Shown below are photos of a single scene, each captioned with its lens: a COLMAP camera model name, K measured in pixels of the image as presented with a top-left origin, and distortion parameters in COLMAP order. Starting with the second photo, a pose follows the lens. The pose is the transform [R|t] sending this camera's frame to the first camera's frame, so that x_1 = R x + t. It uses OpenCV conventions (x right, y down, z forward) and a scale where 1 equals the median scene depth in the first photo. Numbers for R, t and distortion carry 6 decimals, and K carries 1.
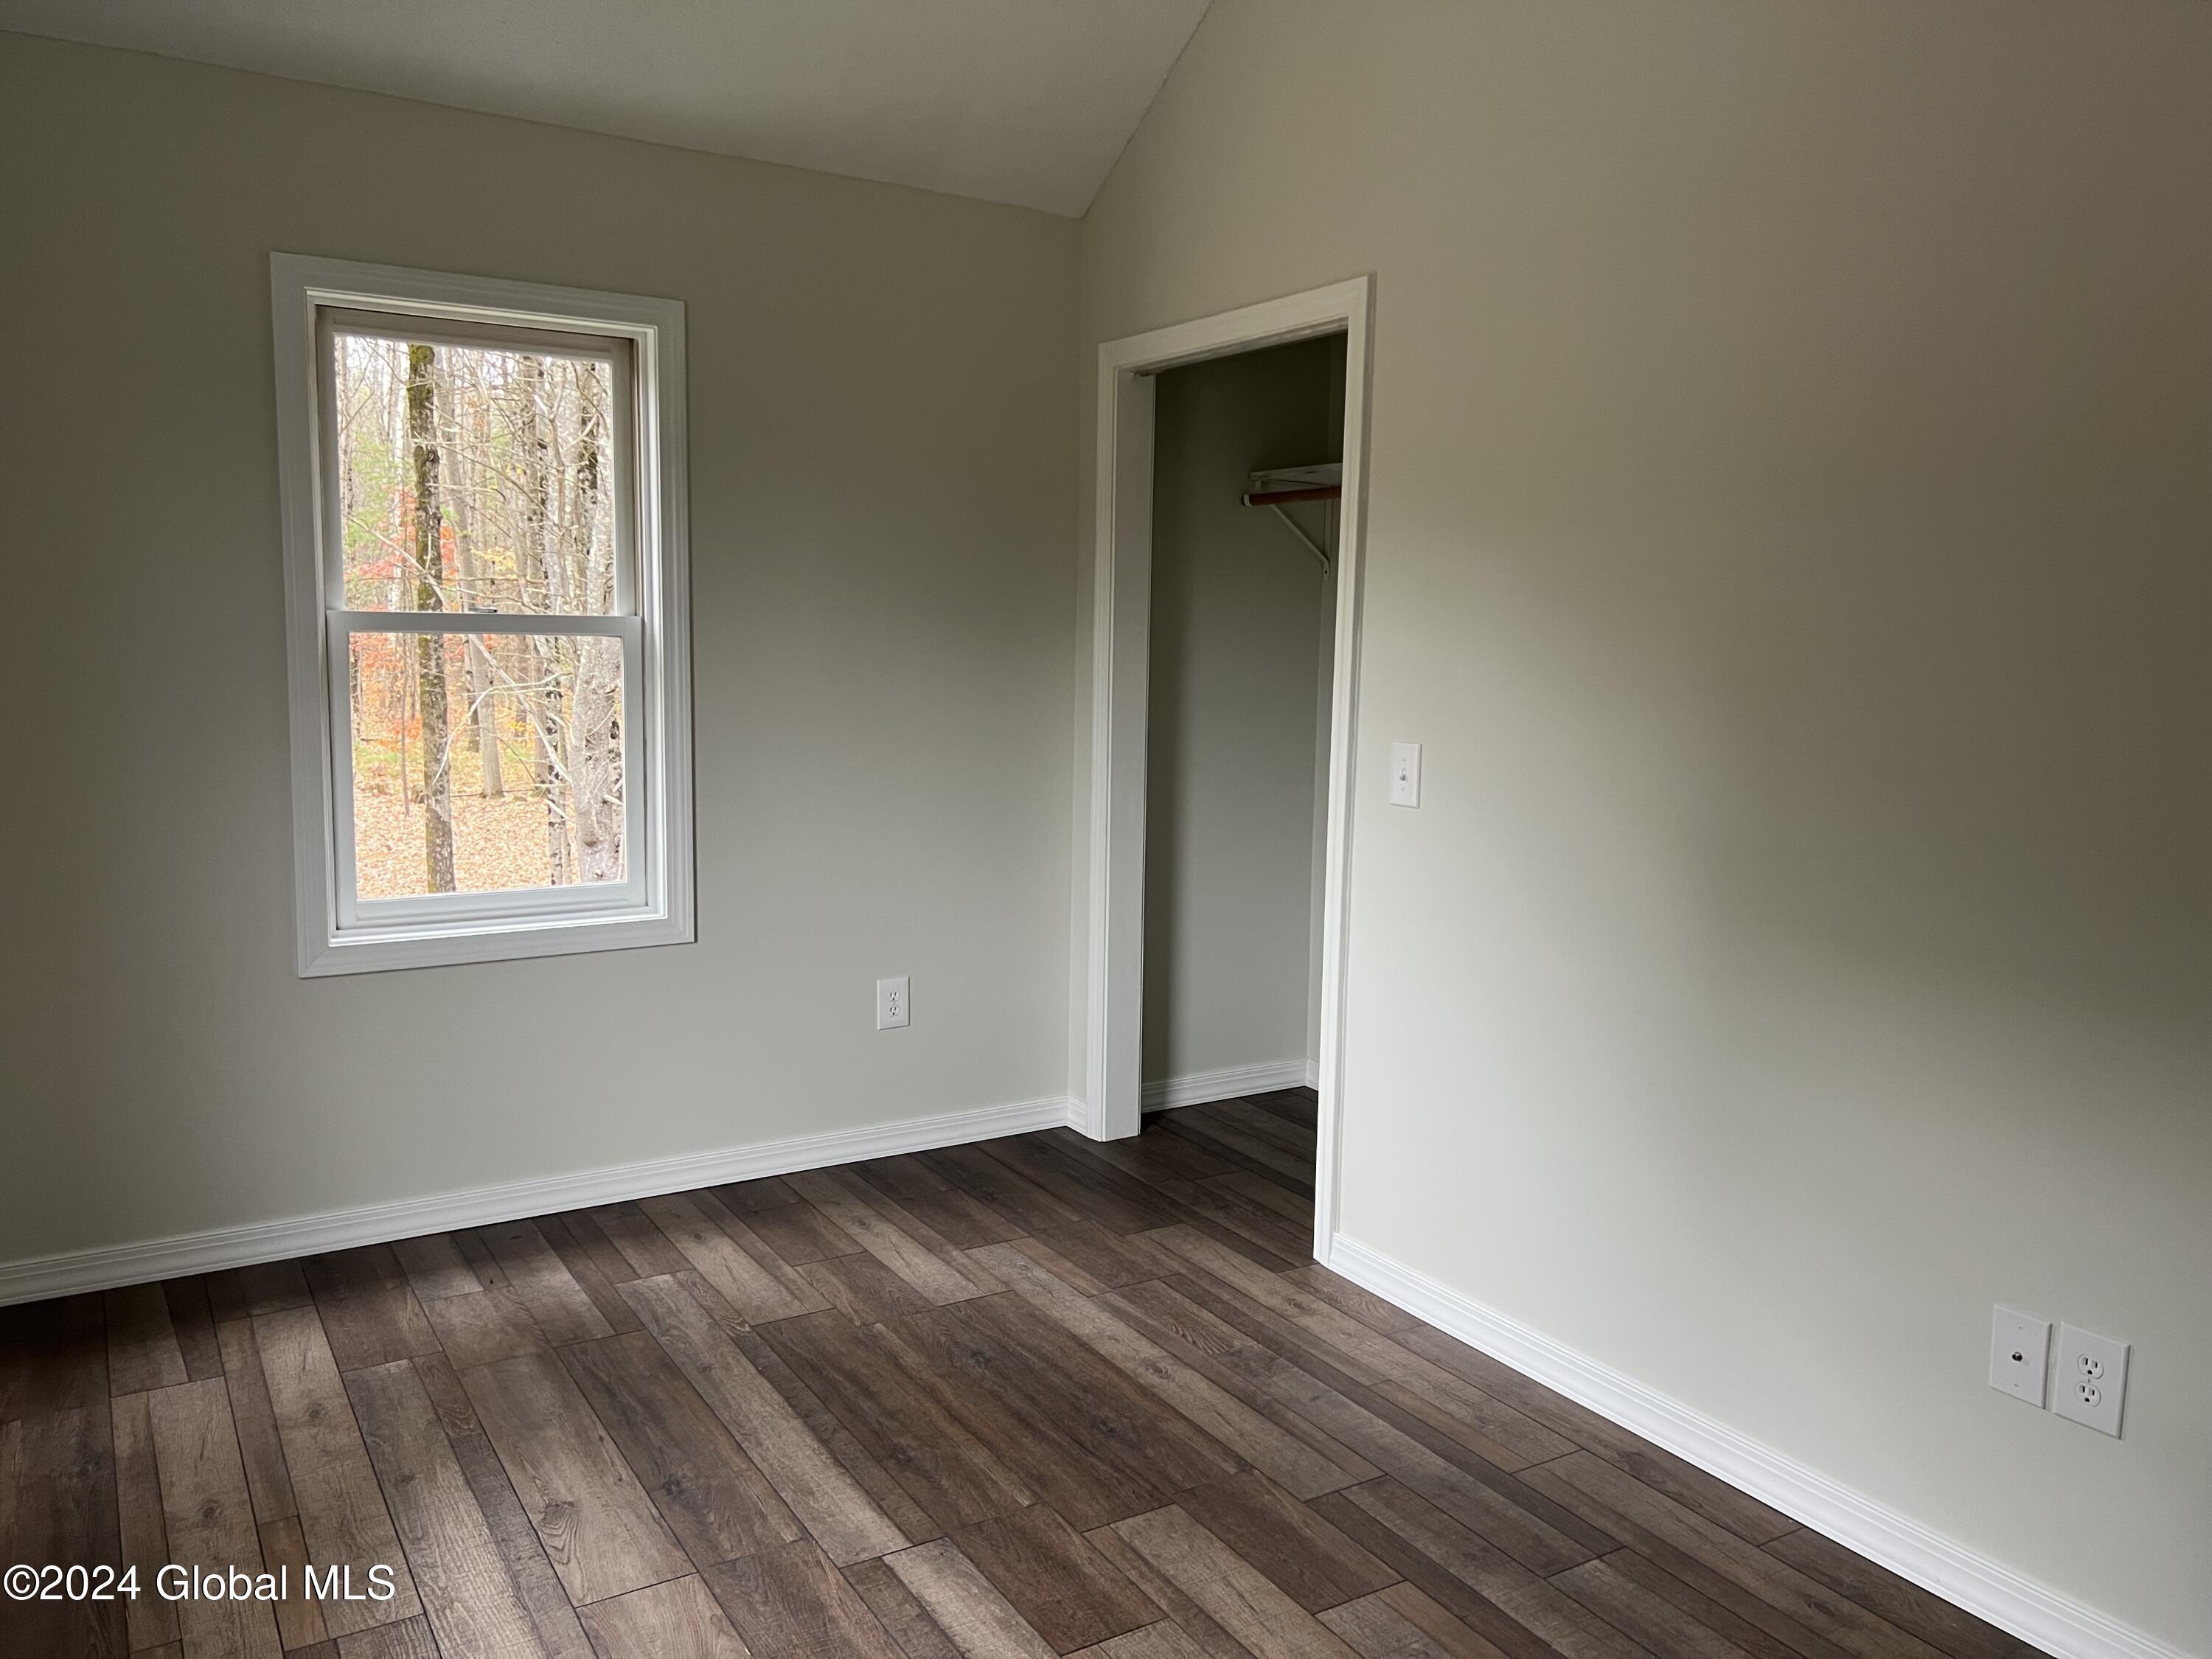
lens RADIAL K [[1678.3, 0, 1106.0], [0, 1678.3, 829.5], [0, 0, 1]] dist [0.063291, -0.051630]
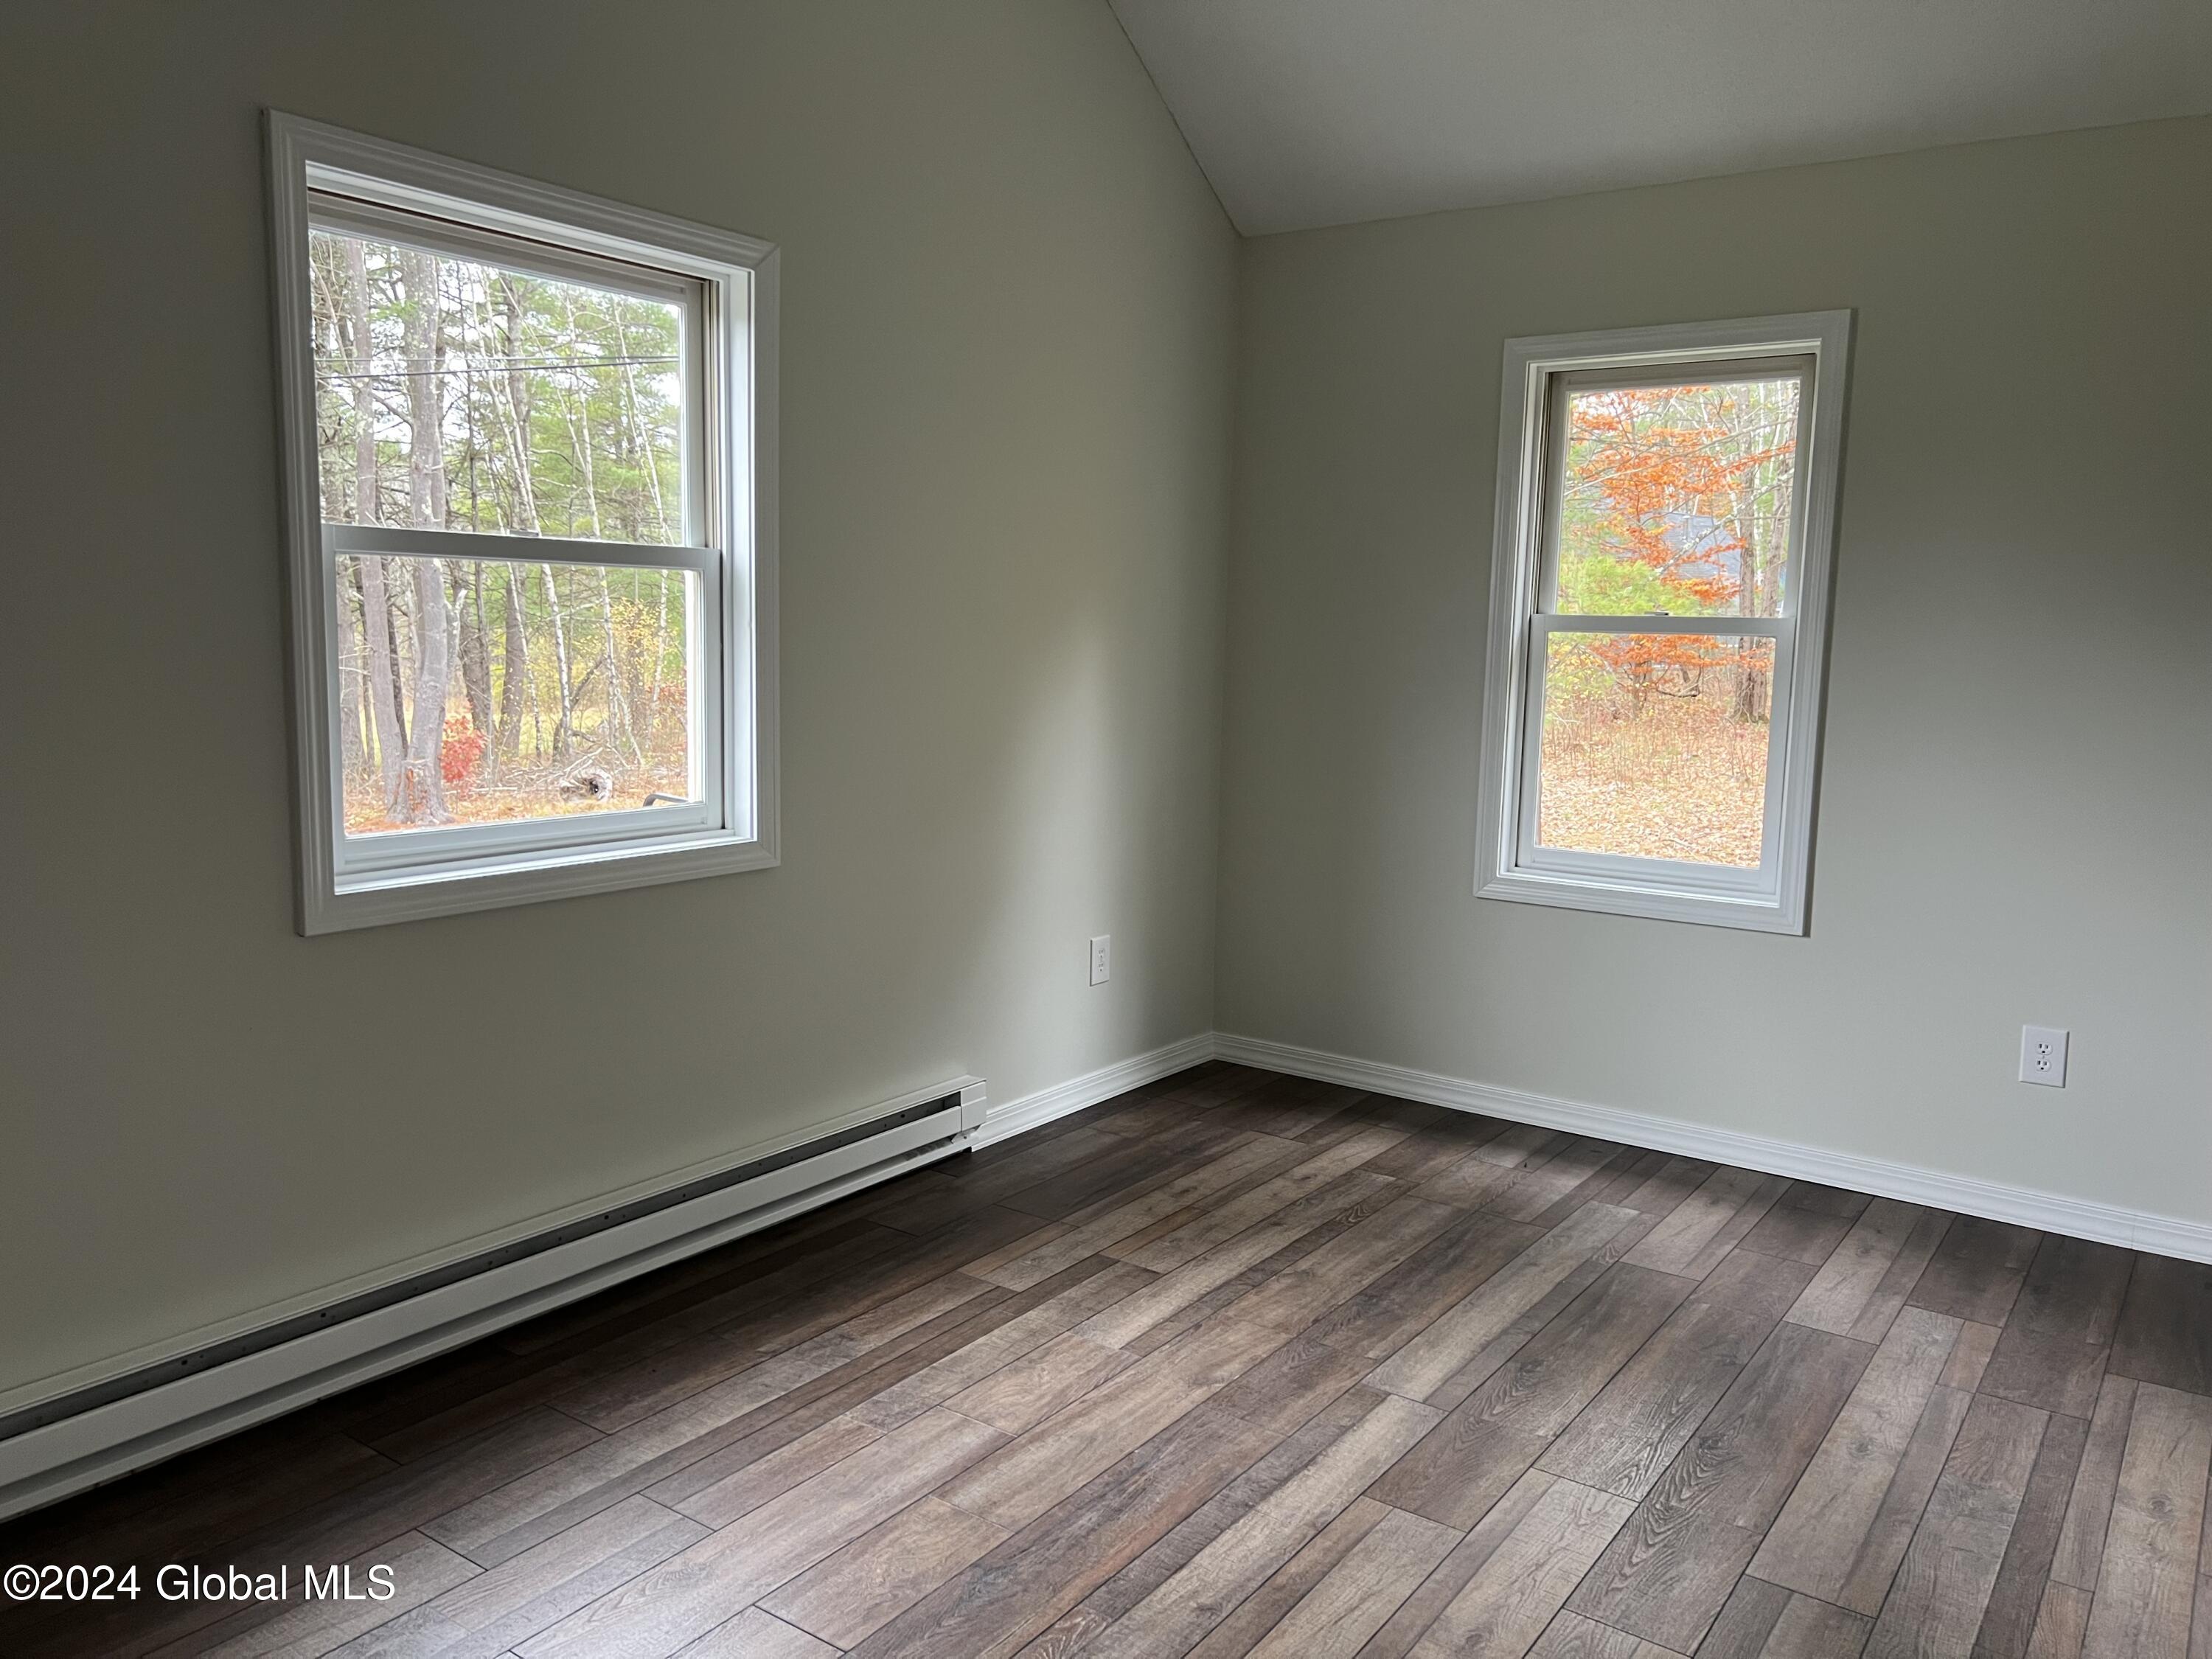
lens RADIAL K [[1678.3, 0, 1106.0], [0, 1678.3, 829.5], [0, 0, 1]] dist [0.063291, -0.051630]
pose [[0.387167, 0.107159, -0.915761, 0.629862], [-0.134036, 0.989213, 0.059086, -0.000717], [0.912215, 0.099869, 0.397354, 0.240171]]
